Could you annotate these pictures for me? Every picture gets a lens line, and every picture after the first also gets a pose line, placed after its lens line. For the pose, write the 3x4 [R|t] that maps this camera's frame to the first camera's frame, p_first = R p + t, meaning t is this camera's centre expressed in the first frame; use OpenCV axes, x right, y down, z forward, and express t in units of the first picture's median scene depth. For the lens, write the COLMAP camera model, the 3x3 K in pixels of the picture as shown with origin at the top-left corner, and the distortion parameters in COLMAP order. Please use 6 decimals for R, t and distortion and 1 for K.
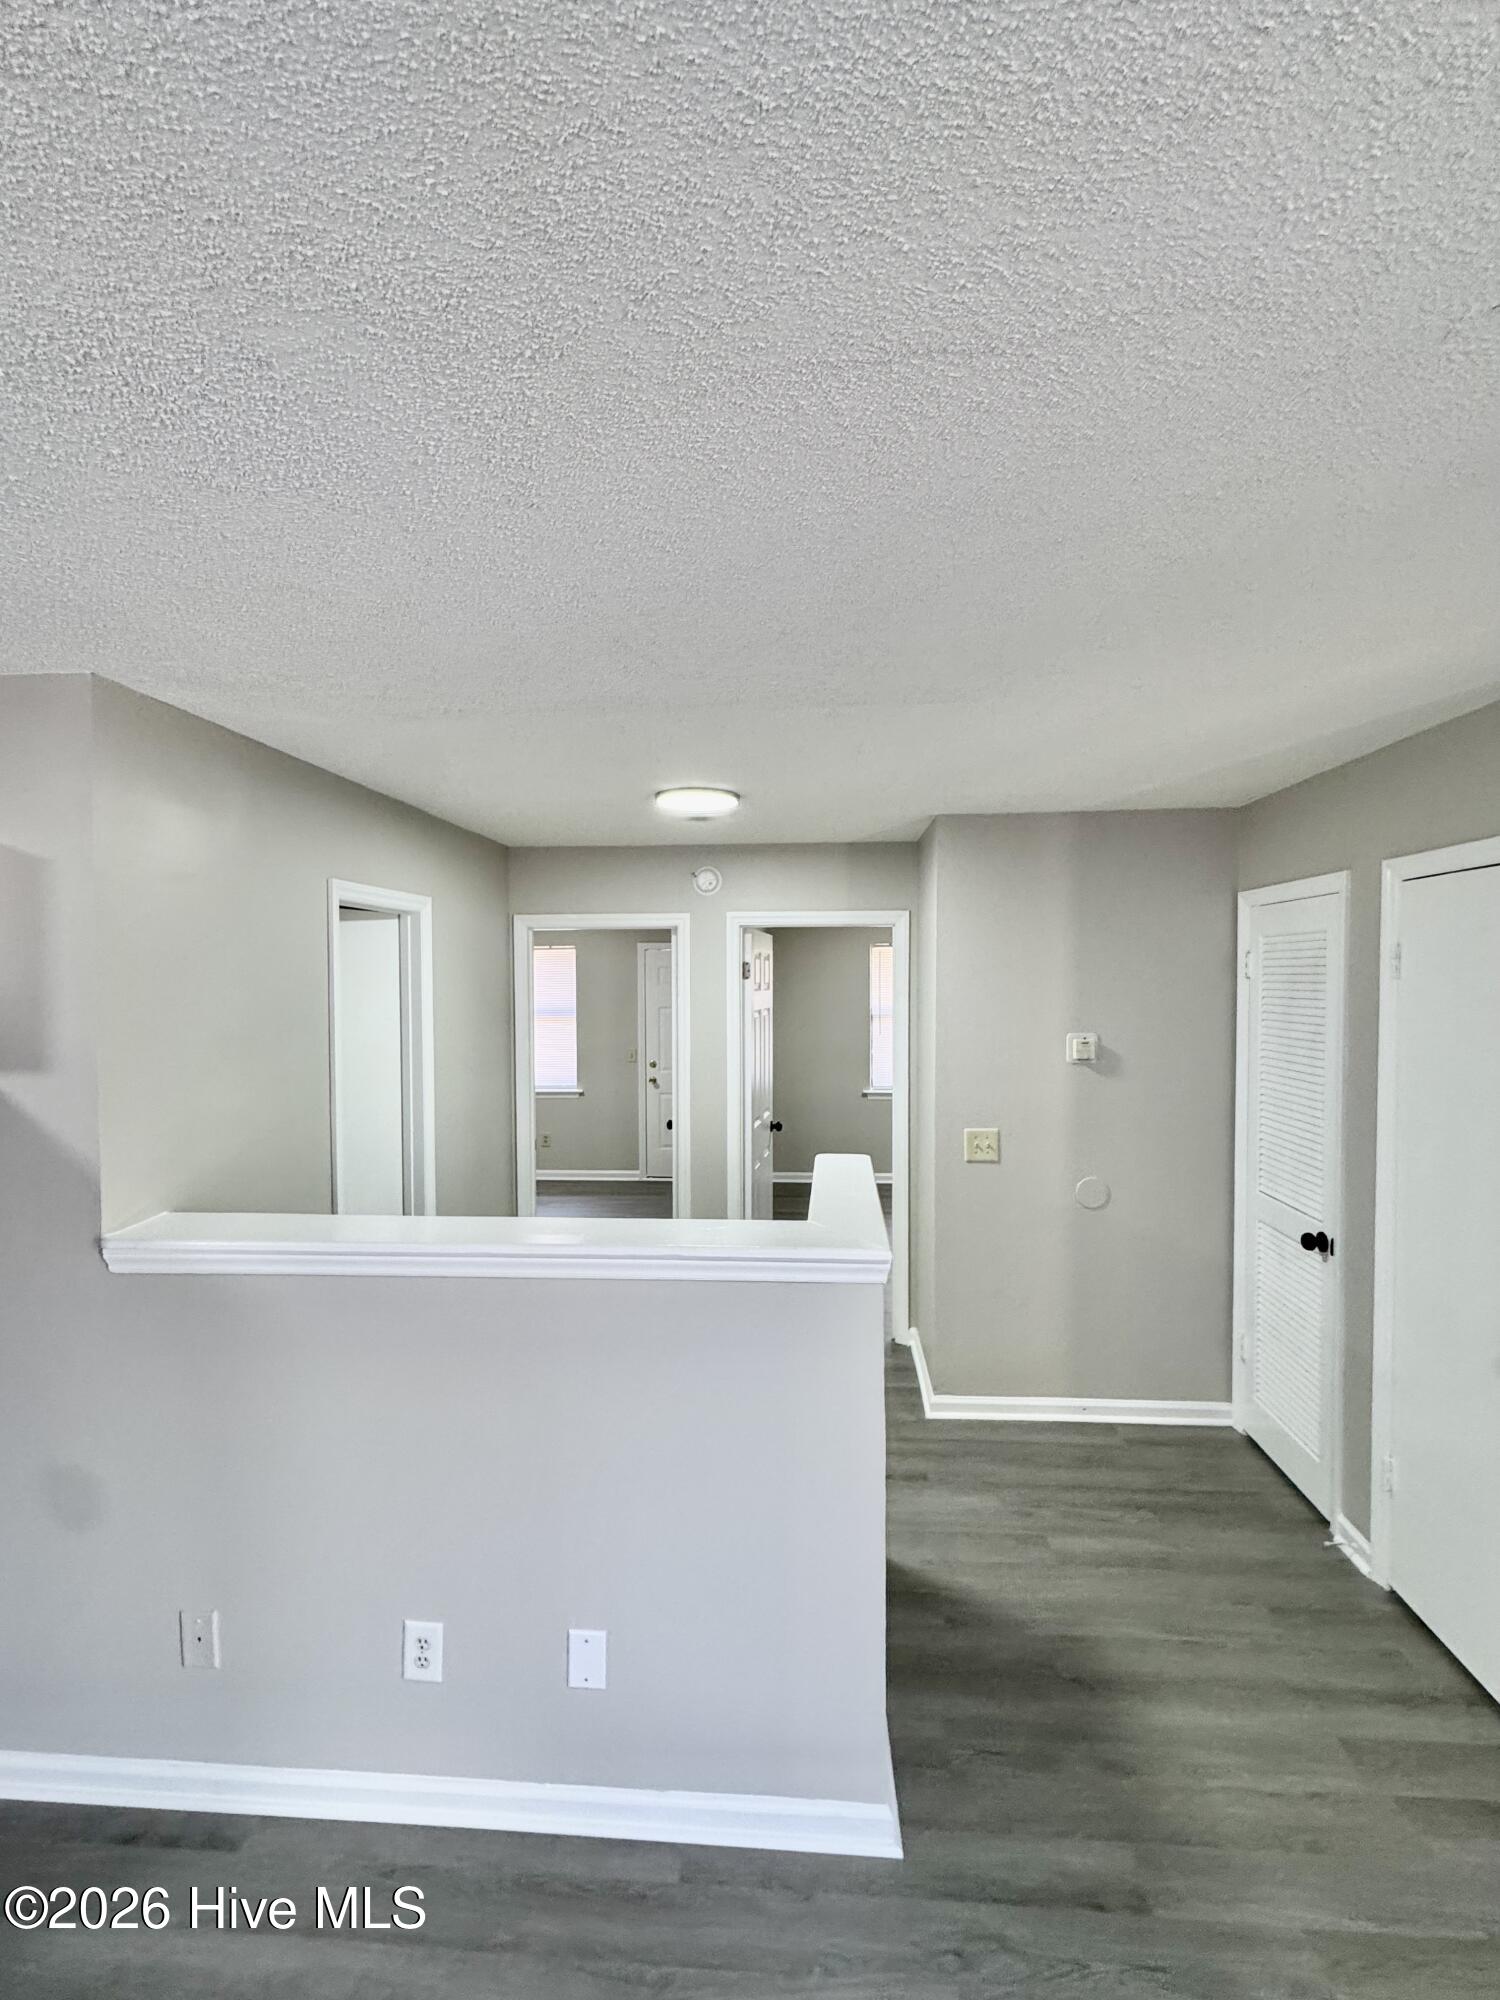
lens RADIAL K [[904.5, 0, 756.5], [0, 904.5, 1005.2], [0, 0, 1]] dist [0.001331, -0.000358]
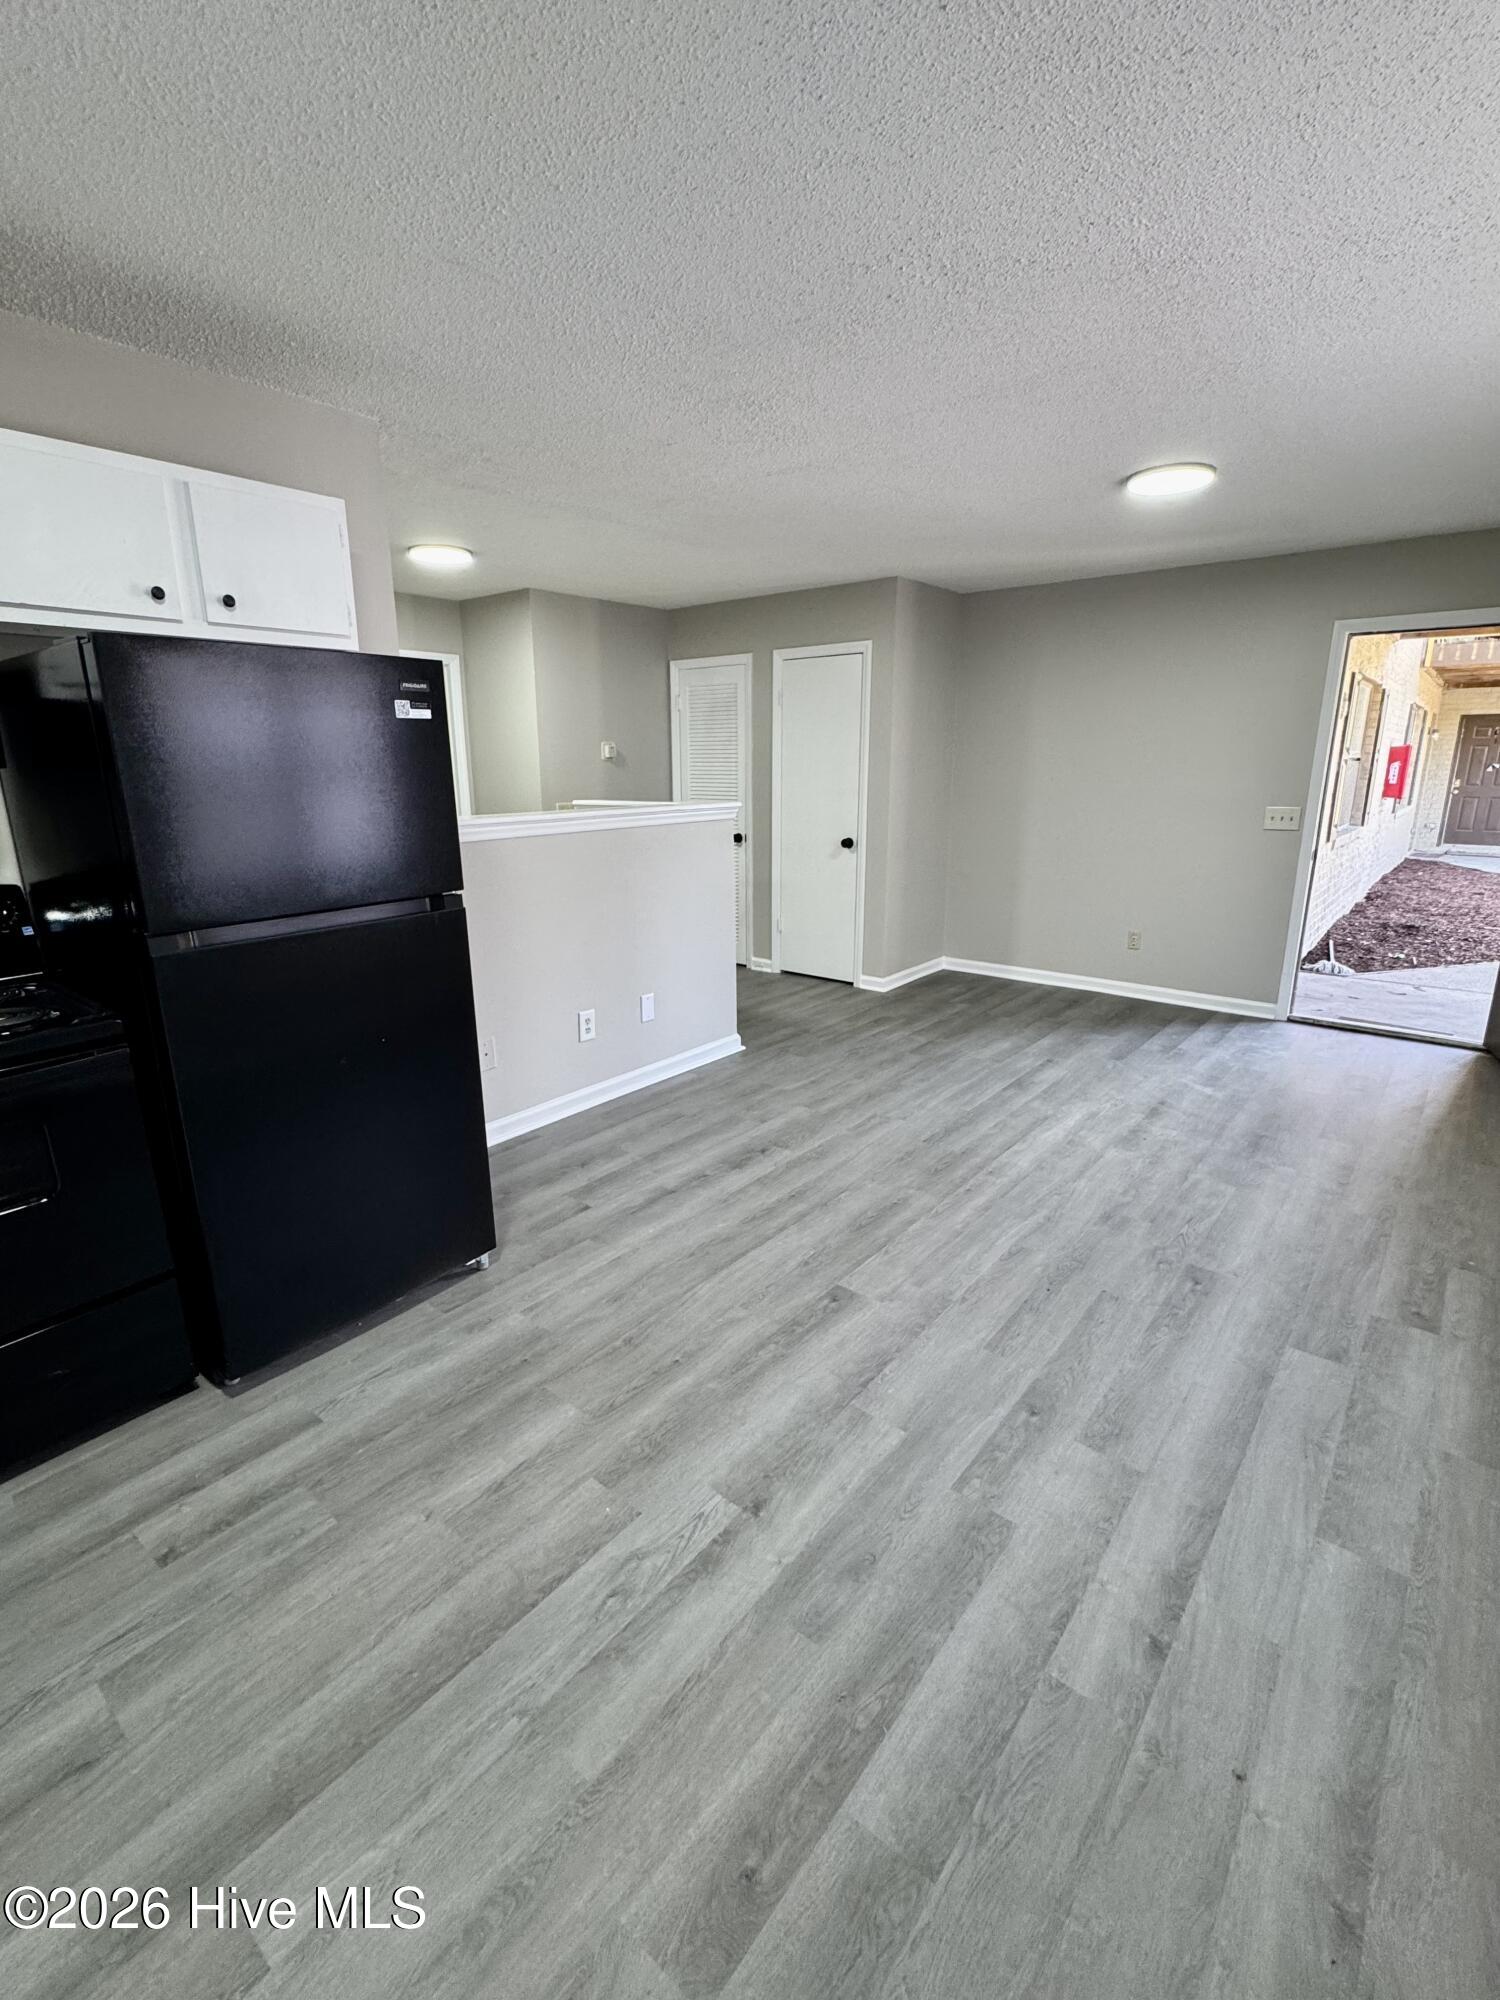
lens RADIAL K [[904.5, 0, 756.5], [0, 904.5, 1005.2], [0, 0, 1]] dist [0.001331, -0.000358]
pose [[0.566492, -0.209654, 0.796952, -1.673223], [0.022055, 0.970606, 0.239660, 0.199828], [-0.823772, -0.118189, 0.554464, -0.382663]]
